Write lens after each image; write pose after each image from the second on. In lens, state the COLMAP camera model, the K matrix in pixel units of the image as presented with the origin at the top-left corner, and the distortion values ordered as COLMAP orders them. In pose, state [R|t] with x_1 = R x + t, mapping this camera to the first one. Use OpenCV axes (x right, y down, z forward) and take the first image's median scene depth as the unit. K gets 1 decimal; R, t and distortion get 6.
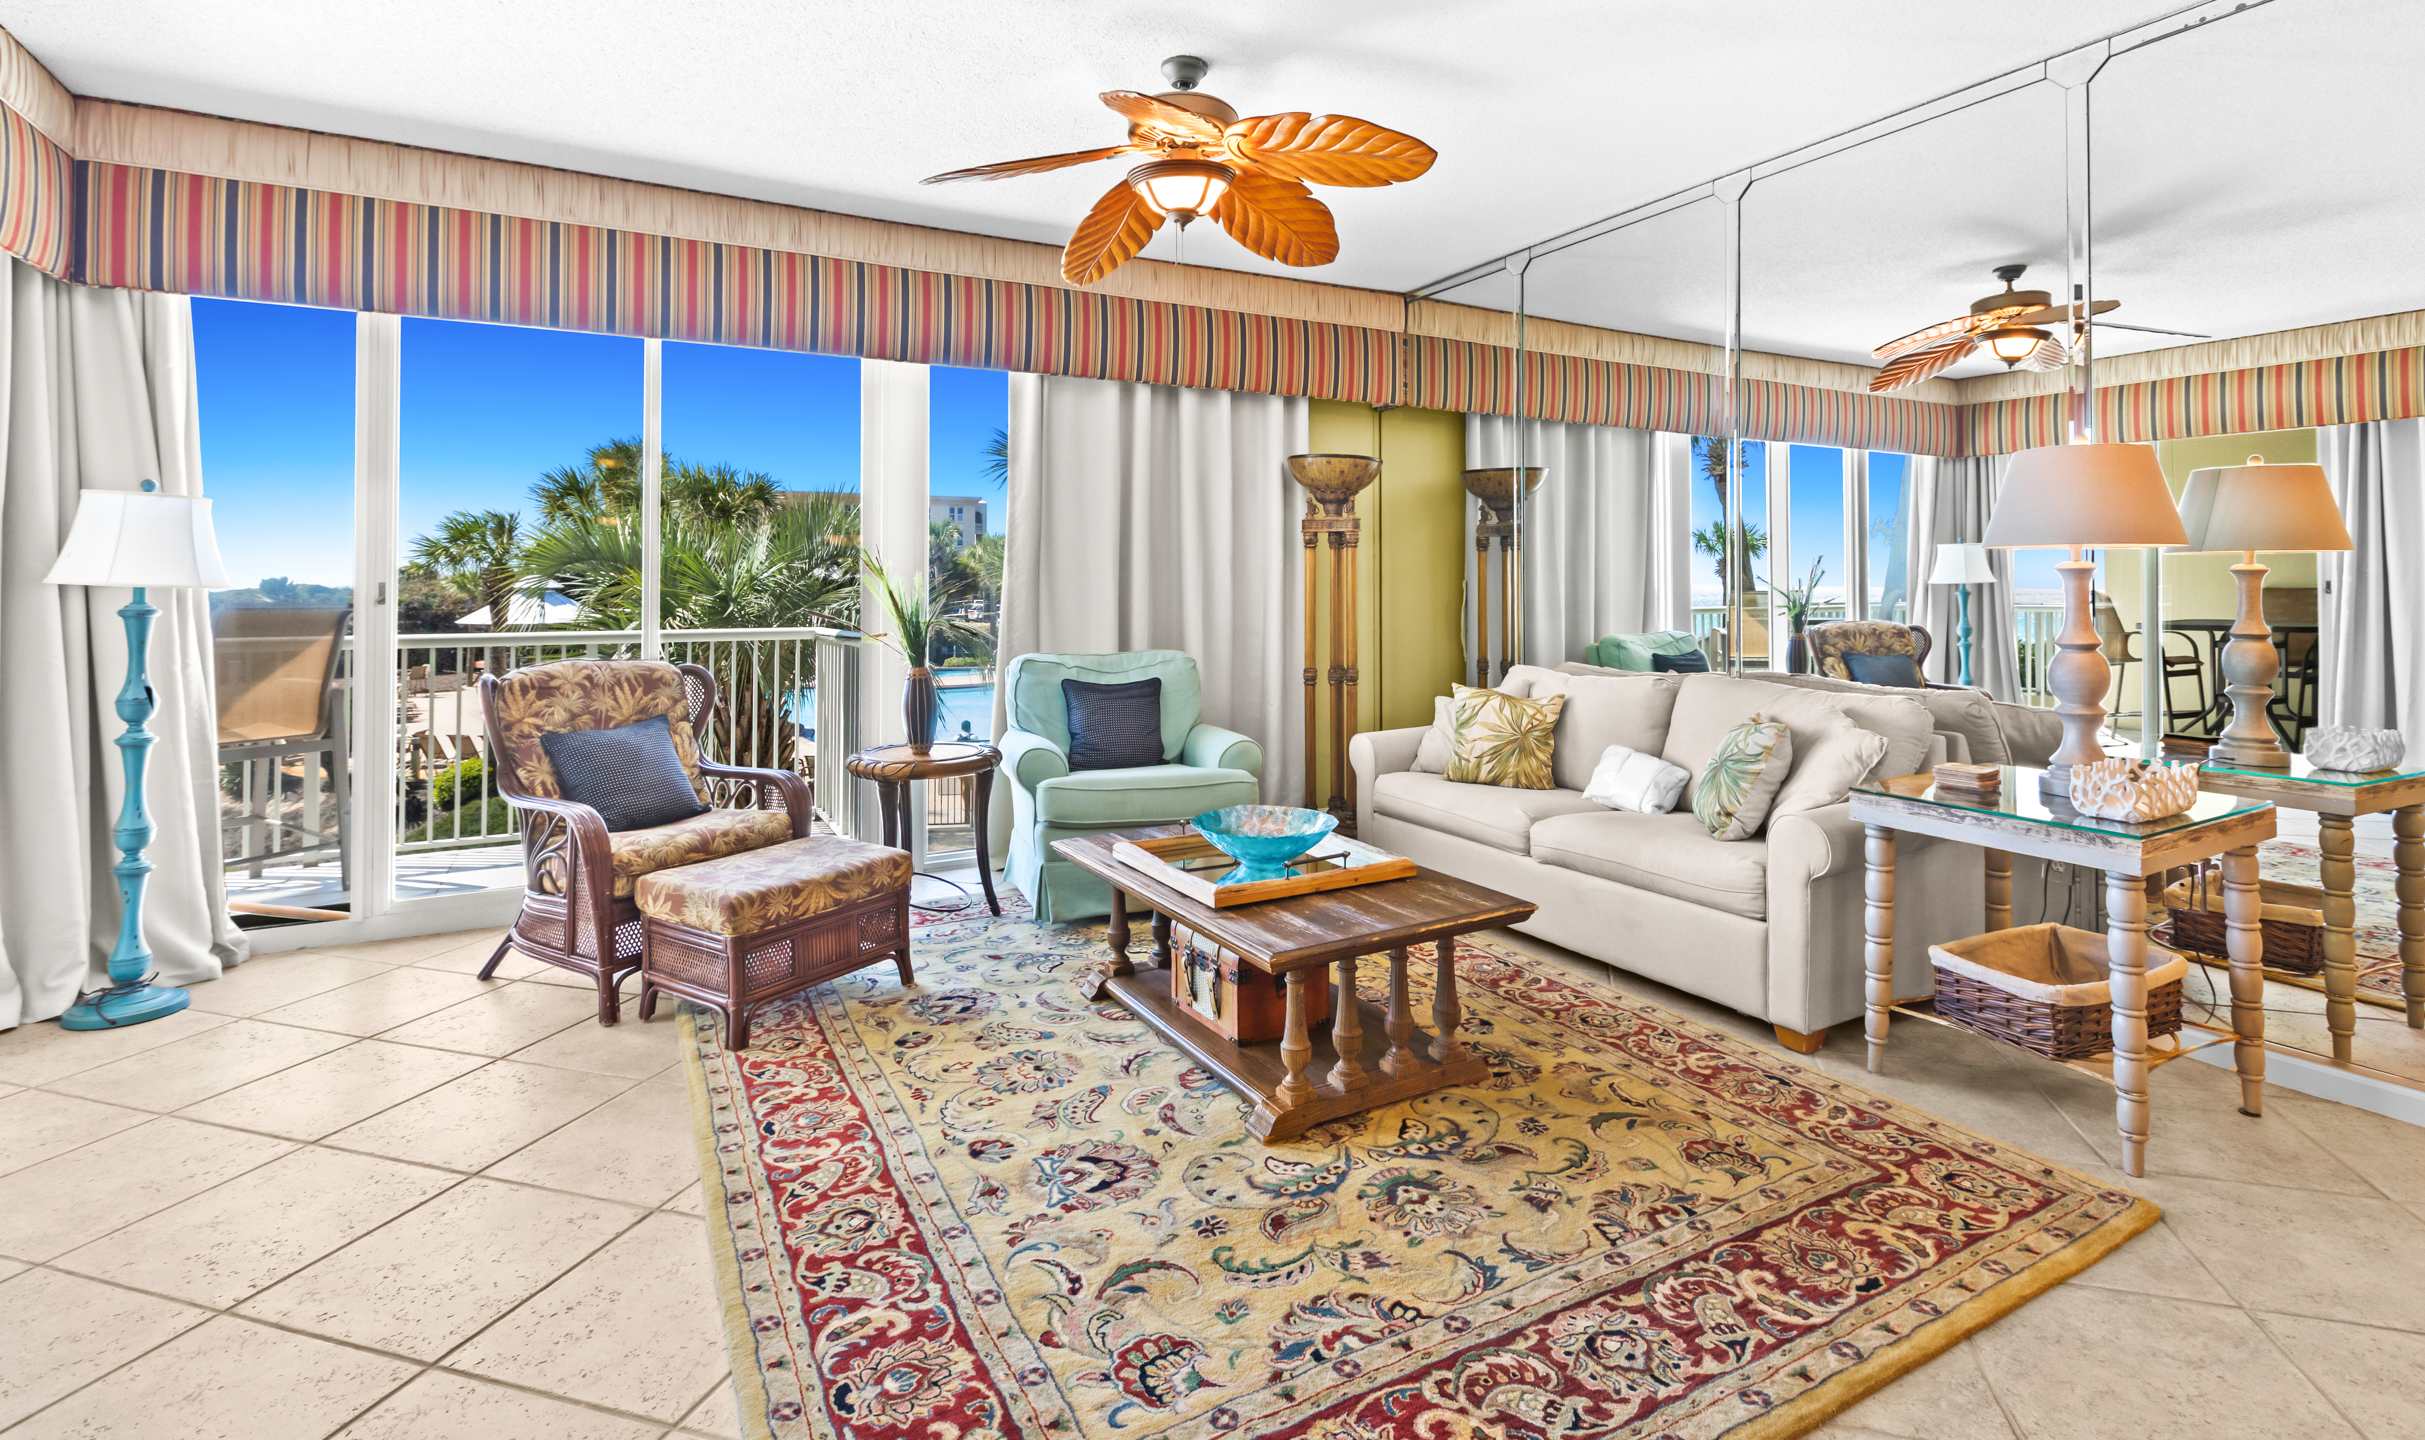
lens RADIAL K [[1112.8, 0, 1212.5], [0, 1112.8, 572.5], [0, 0, 1]] dist [0.002795, -0.002237]
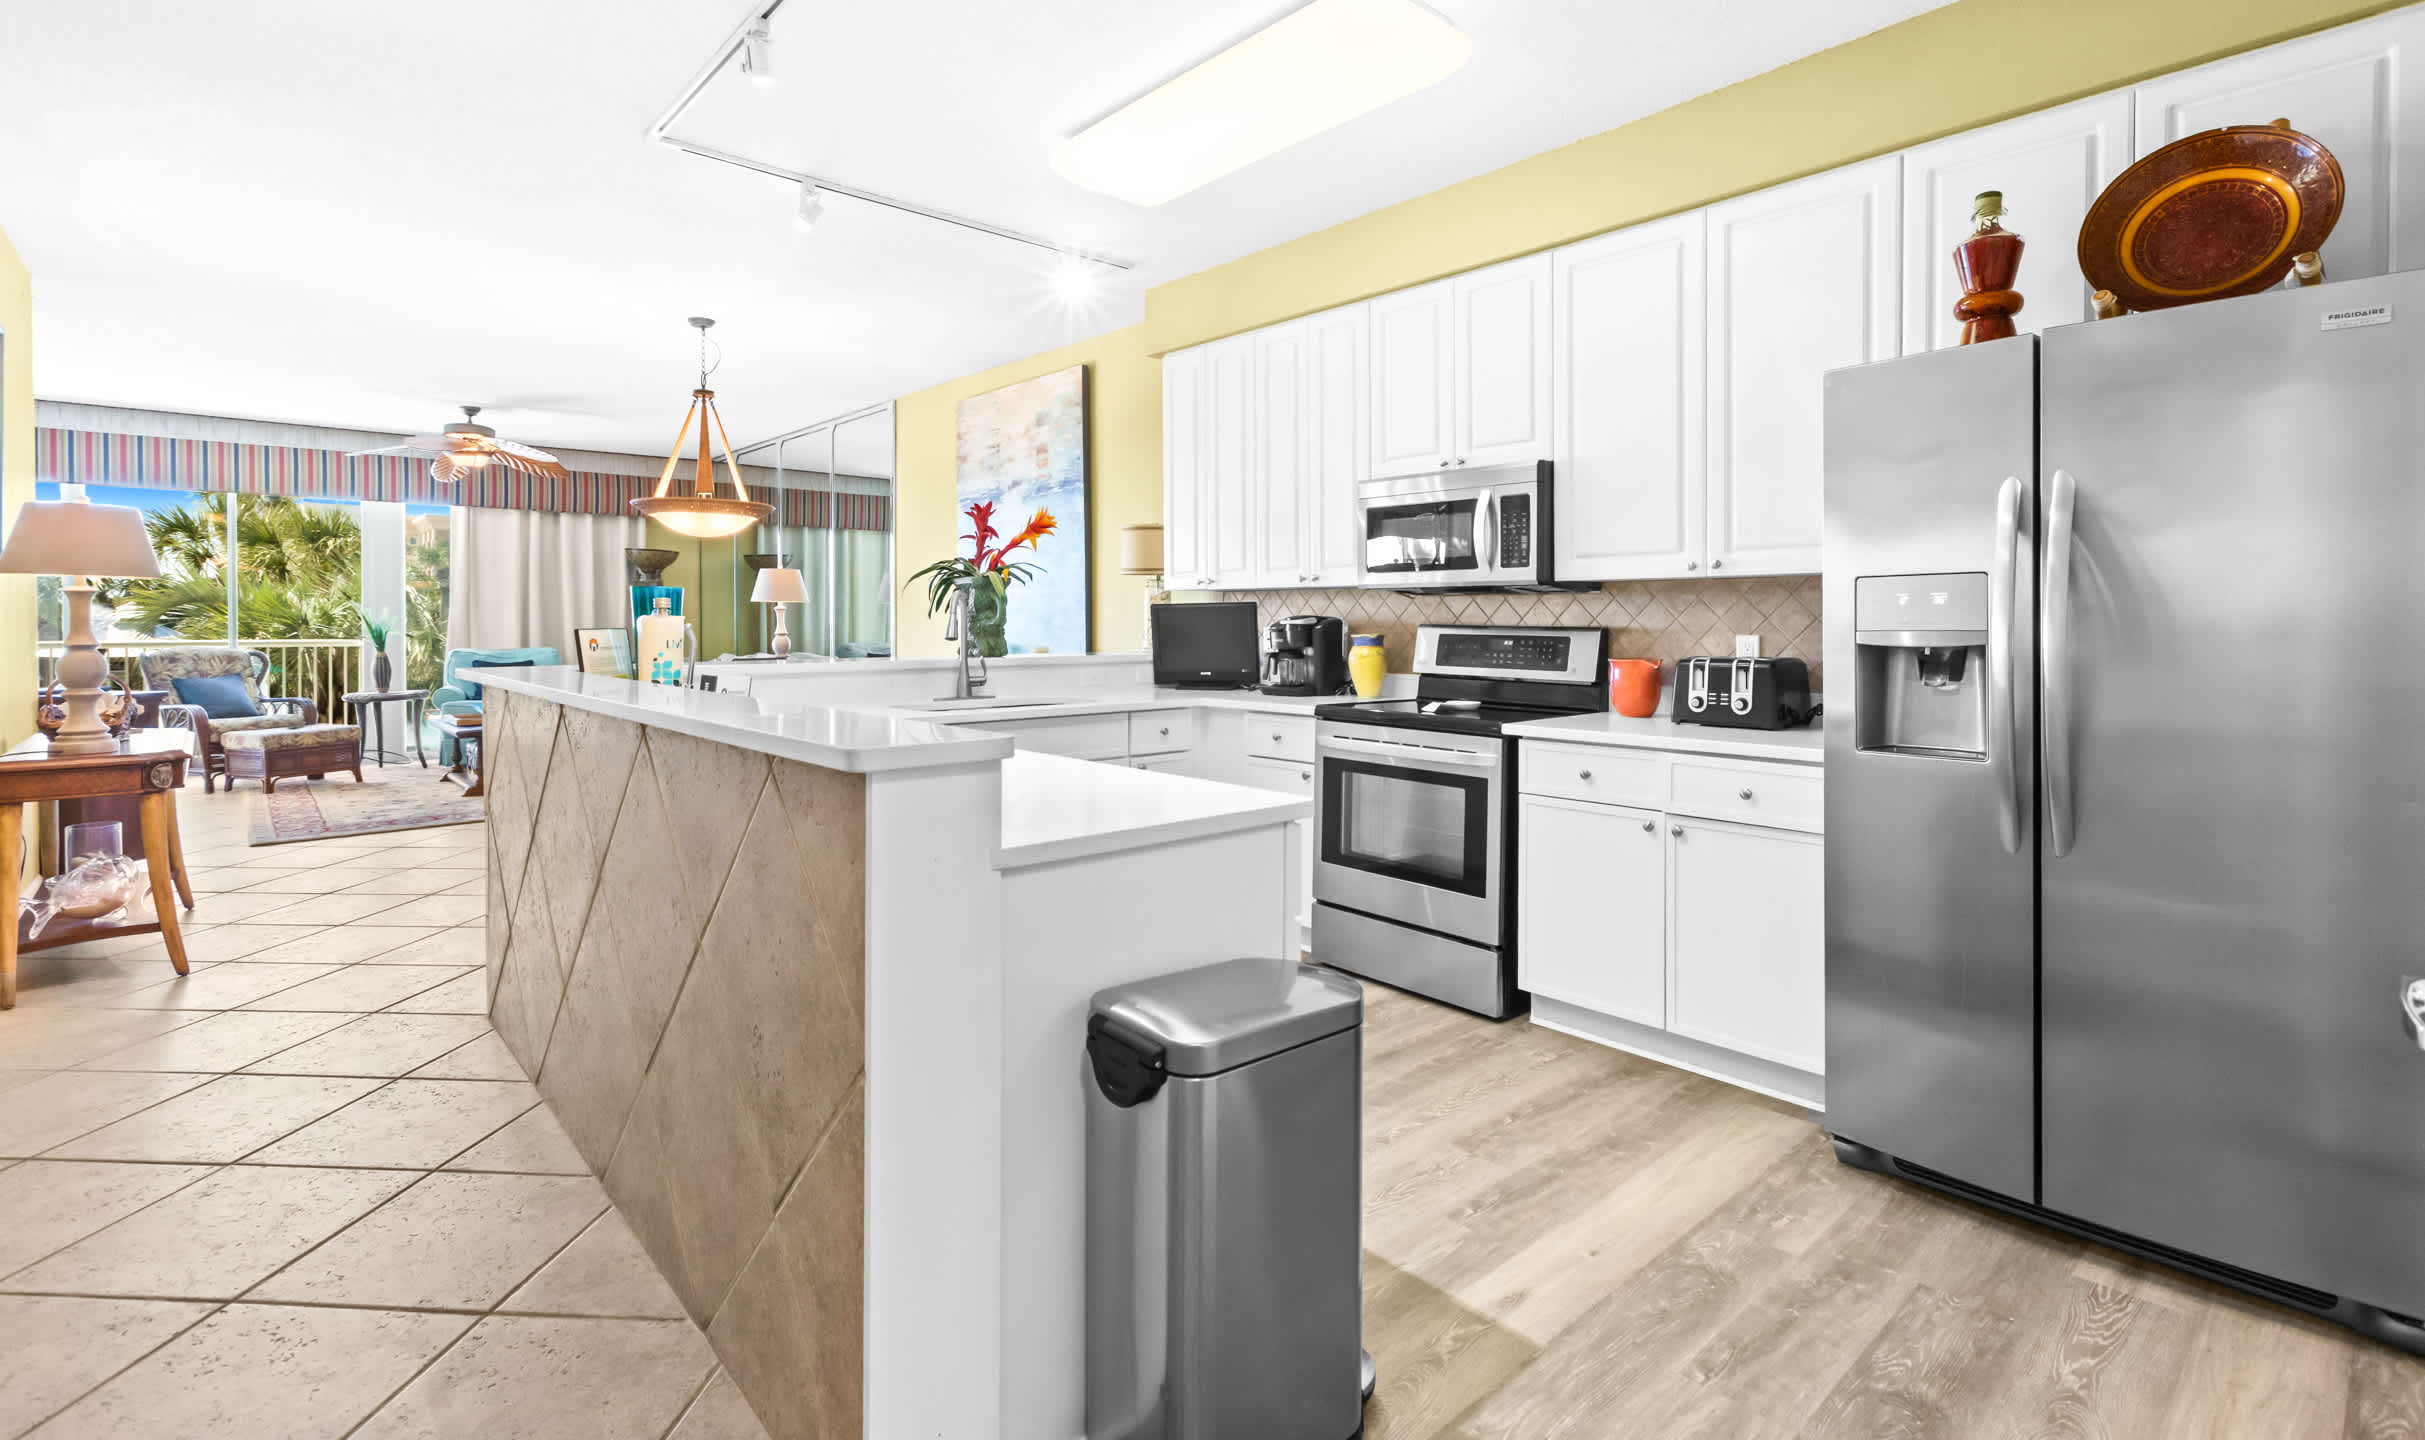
lens RADIAL K [[1112.8, 0, 1228.5], [0, 1112.8, 640.8], [0, 0, 1]] dist [0.002795, -0.002237]
pose [[0.972706, -0.001167, 0.232037, 1.400228], [-0.005640, 0.999573, 0.028673, -0.008982], [-0.231972, -0.029199, 0.972284, -2.472210]]
